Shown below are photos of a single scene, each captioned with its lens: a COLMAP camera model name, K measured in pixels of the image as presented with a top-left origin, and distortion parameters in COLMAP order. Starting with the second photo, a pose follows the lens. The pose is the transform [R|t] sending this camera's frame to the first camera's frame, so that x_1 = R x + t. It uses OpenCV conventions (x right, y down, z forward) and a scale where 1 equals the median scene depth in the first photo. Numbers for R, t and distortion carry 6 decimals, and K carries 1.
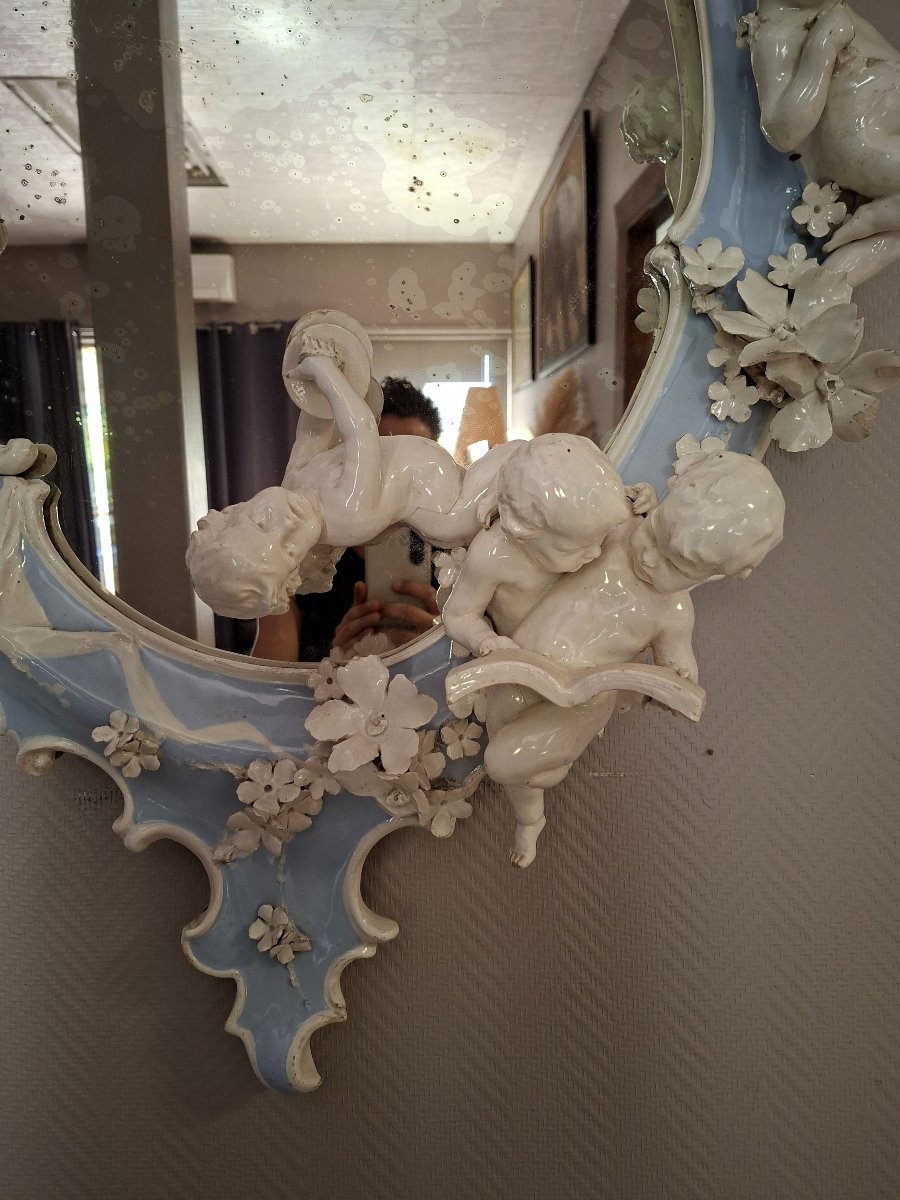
lens RADIAL K [[829.9, 0, 450.0], [0, 829.9, 600.0], [0, 0, 1]] dist [0.080415, -0.097190]
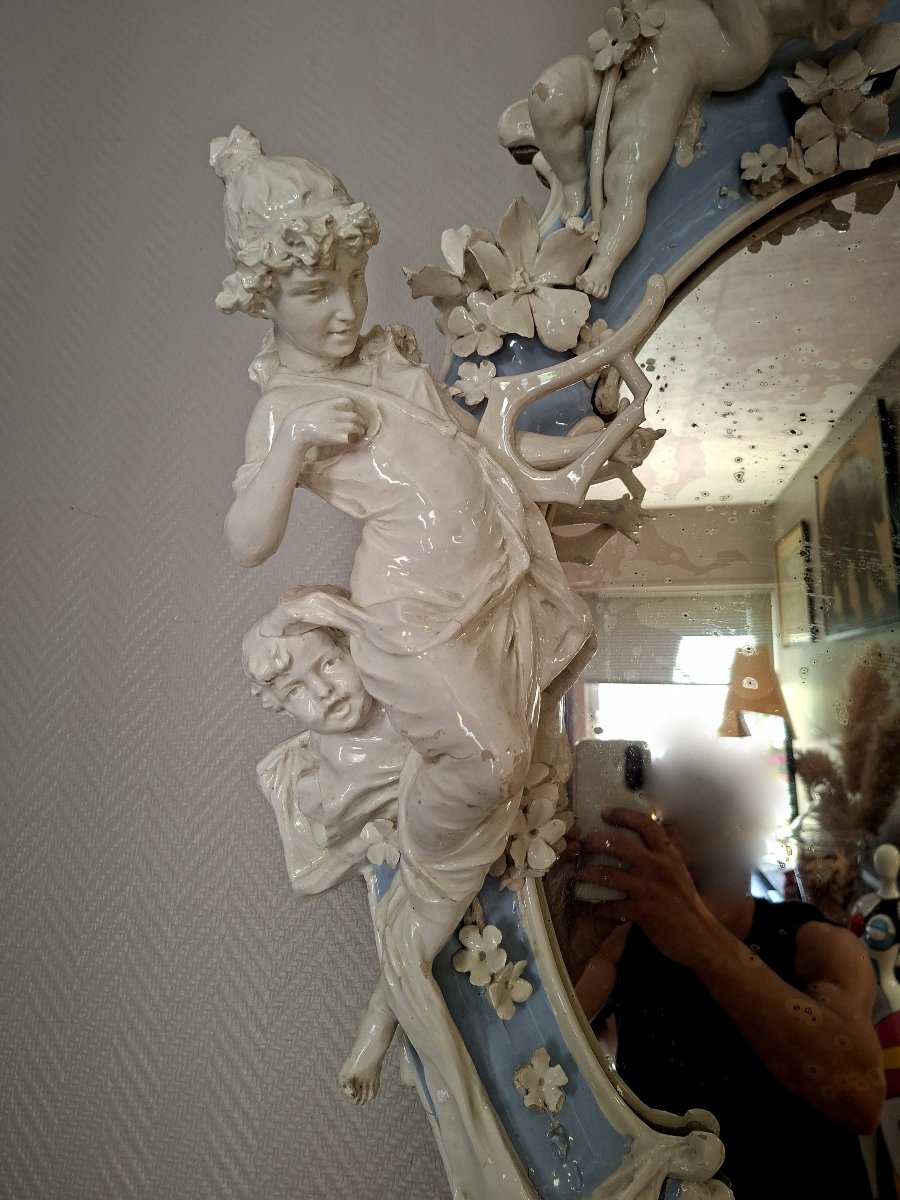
lens RADIAL K [[829.9, 0, 450.0], [0, 829.9, 600.0], [0, 0, 1]] dist [0.080415, -0.097190]
pose [[0.969368, -0.021938, -0.244632, -0.549336], [-0.040873, 0.967707, -0.248743, -0.488523], [0.242189, 0.251123, 0.937167, 0.048004]]
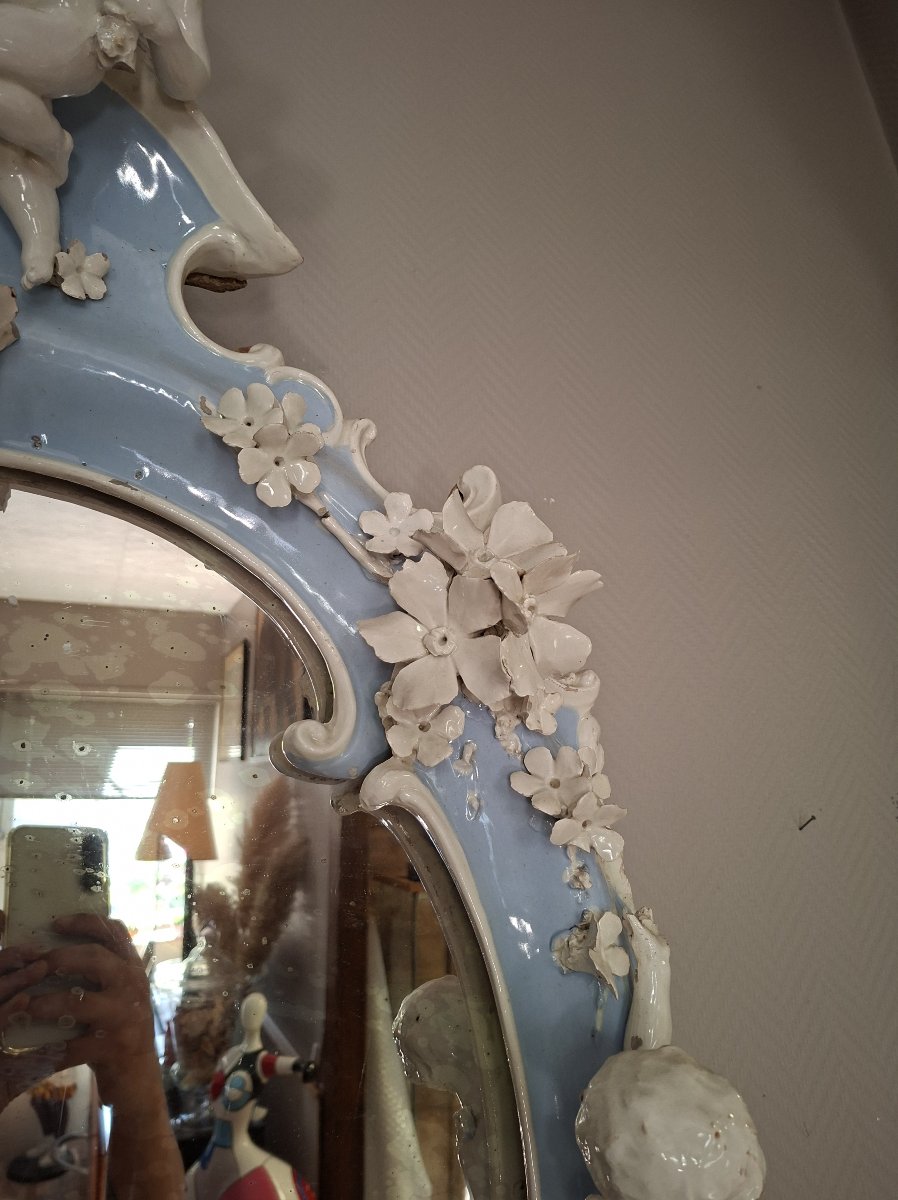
lens RADIAL K [[829.9, 0, 449.0], [0, 829.9, 600.0], [0, 0, 1]] dist [0.080415, -0.097190]
pose [[0.940797, 0.080203, 0.329346, -0.056144], [0.039238, 0.939306, -0.340828, -0.861692], [-0.336693, 0.333573, 0.880549, 0.185478]]
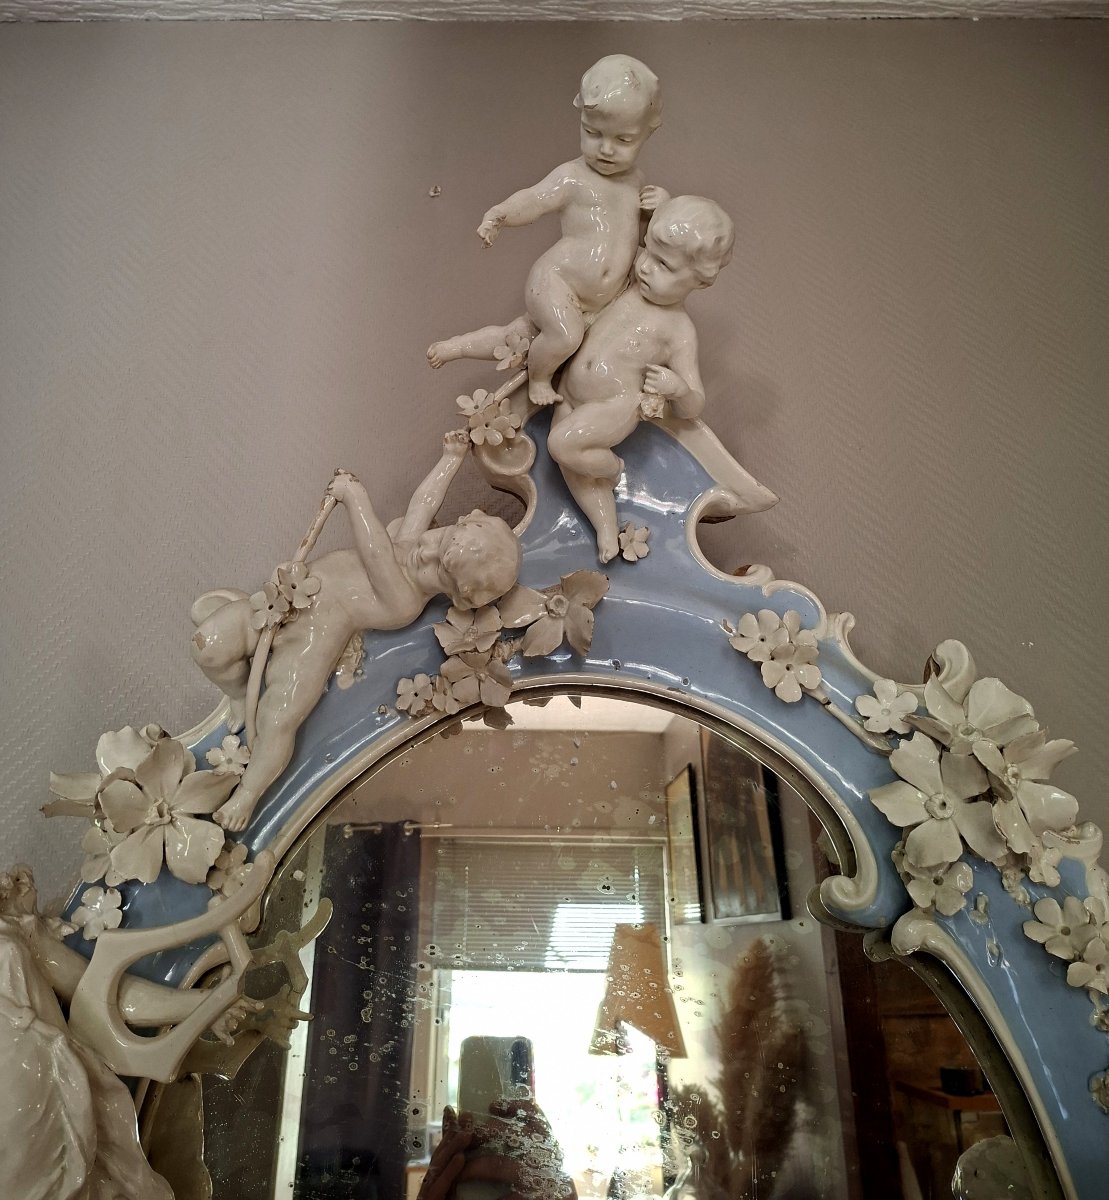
lens RADIAL K [[1022.7, 0, 541.4], [0, 1022.7, 437.3], [0, 0, 1]] dist [0.075330, -0.109827]
pose [[0.999617, 0.007677, -0.026569, -0.235497], [-0.021378, 0.823977, -0.566220, -0.755344], [0.017545, 0.566572, 0.823826, -0.345611]]
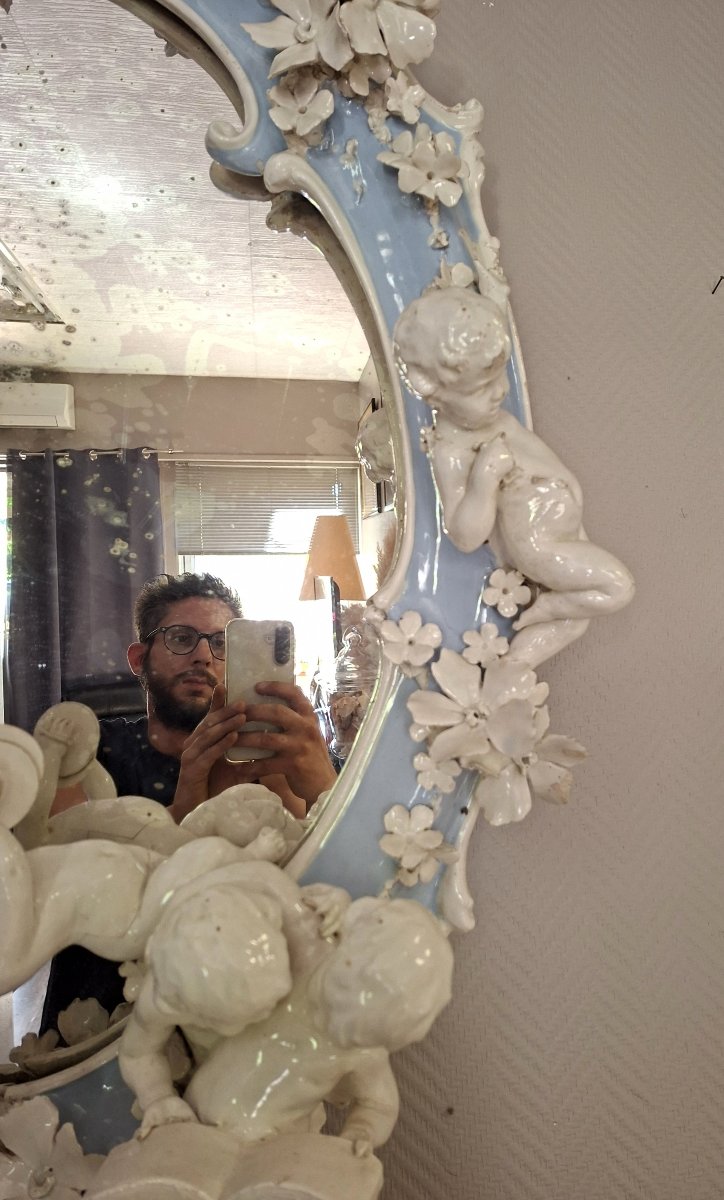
lens RADIAL K [[819.1, 0, 456.5], [0, 819.1, 587.1], [0, 0, 1]] dist [0.100573, -0.112539]
pose [[0.985930, -0.015474, 0.166439, 0.194704], [0.036940, 0.991258, -0.126659, -0.326490], [-0.163024, 0.131026, 0.977883, -0.001927]]
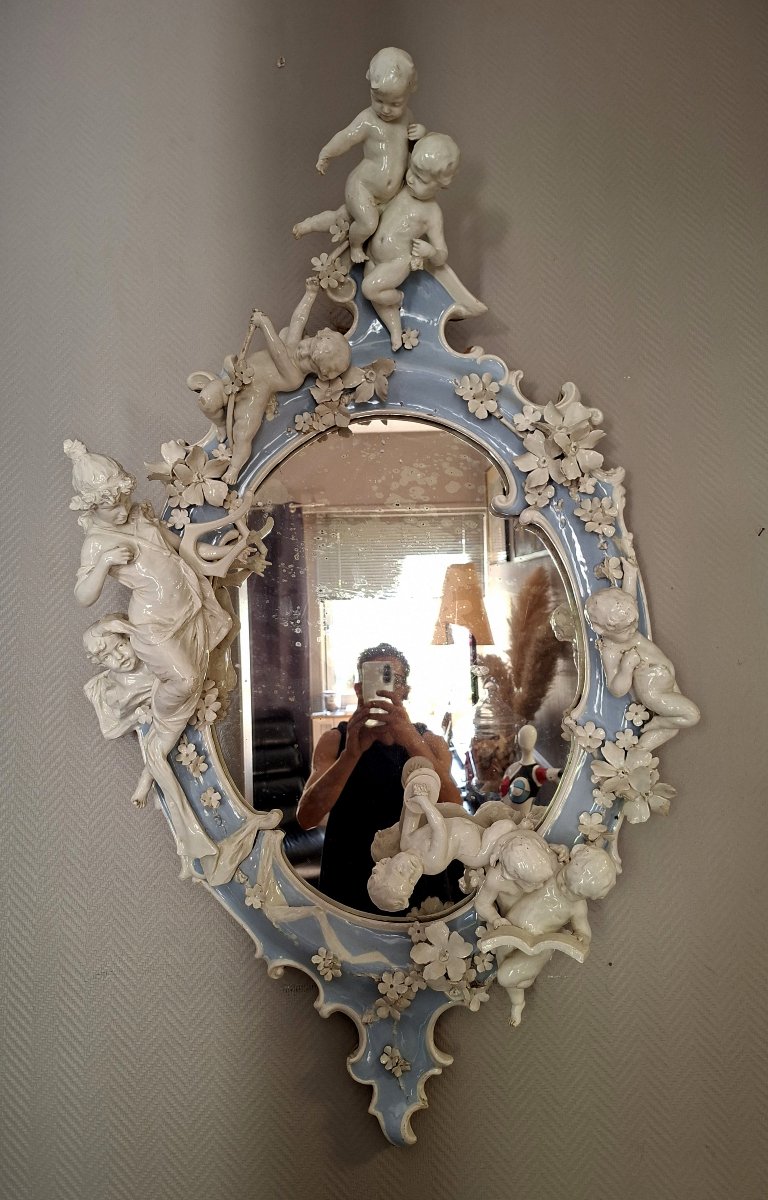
lens RADIAL K [[906.3, 0, 390.1], [0, 906.3, 618.7], [0, 0, 1]] dist [0.151007, -0.228674]
pose [[0.999304, -0.016598, -0.033403, -0.128570], [0.012427, 0.992523, -0.121426, -0.410145], [0.035168, 0.120926, 0.992038, -1.413444]]
